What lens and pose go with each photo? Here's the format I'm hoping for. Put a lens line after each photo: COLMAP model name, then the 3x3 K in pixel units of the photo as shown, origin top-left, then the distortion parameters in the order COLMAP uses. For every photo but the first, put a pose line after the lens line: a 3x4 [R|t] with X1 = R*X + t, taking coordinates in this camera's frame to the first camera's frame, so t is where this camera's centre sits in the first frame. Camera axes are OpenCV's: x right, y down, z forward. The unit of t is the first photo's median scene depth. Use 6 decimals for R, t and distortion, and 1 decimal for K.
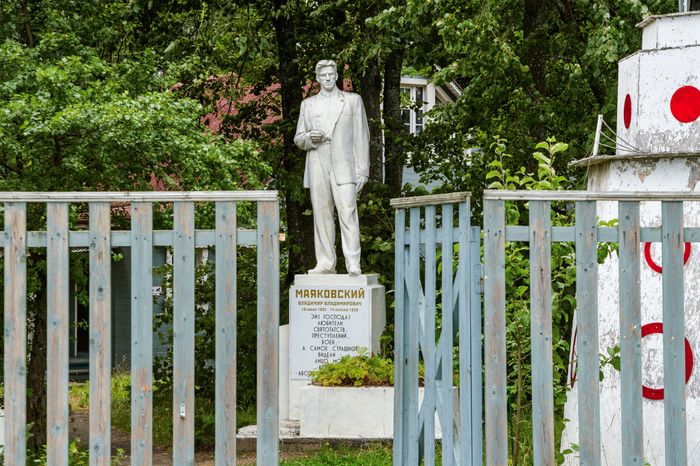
lens RADIAL K [[1913.5, 0, 349.6], [0, 1913.5, 231.0], [0, 0, 1]] dist [0.330691, 0.000000]
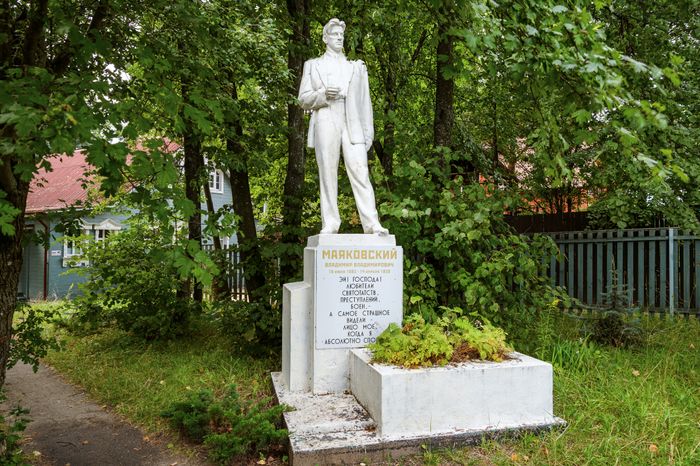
lens RADIAL K [[480.2, 0, 348.1], [0, 480.2, 229.1], [0, 0, 1]] dist [0.002244, 0.002826]
pose [[0.877194, 0.020964, 0.479678, -0.150876], [-0.013356, 0.999725, -0.019267, 0.029547], [-0.479950, 0.010494, 0.877233, 0.942135]]
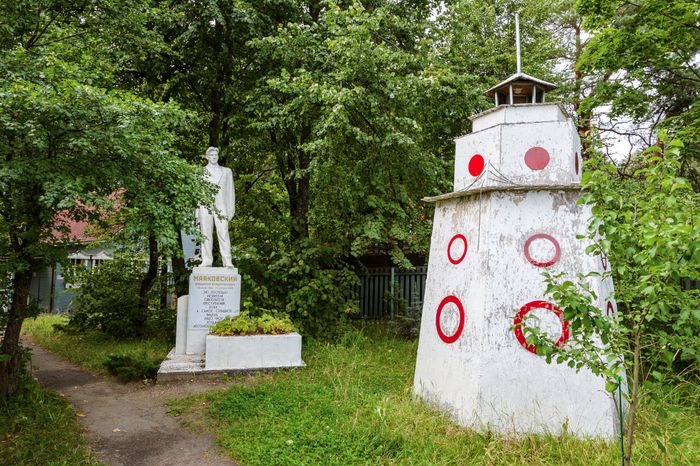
lens RADIAL K [[480.2, 0, 349.0], [0, 480.2, 230.9], [0, 0, 1]] dist [0.002244, 0.002826]
pose [[0.886745, 0.055110, 0.458961, -0.122491], [-0.023561, 0.996966, -0.074189, 0.022820], [-0.461657, 0.054973, 0.885353, 0.665278]]
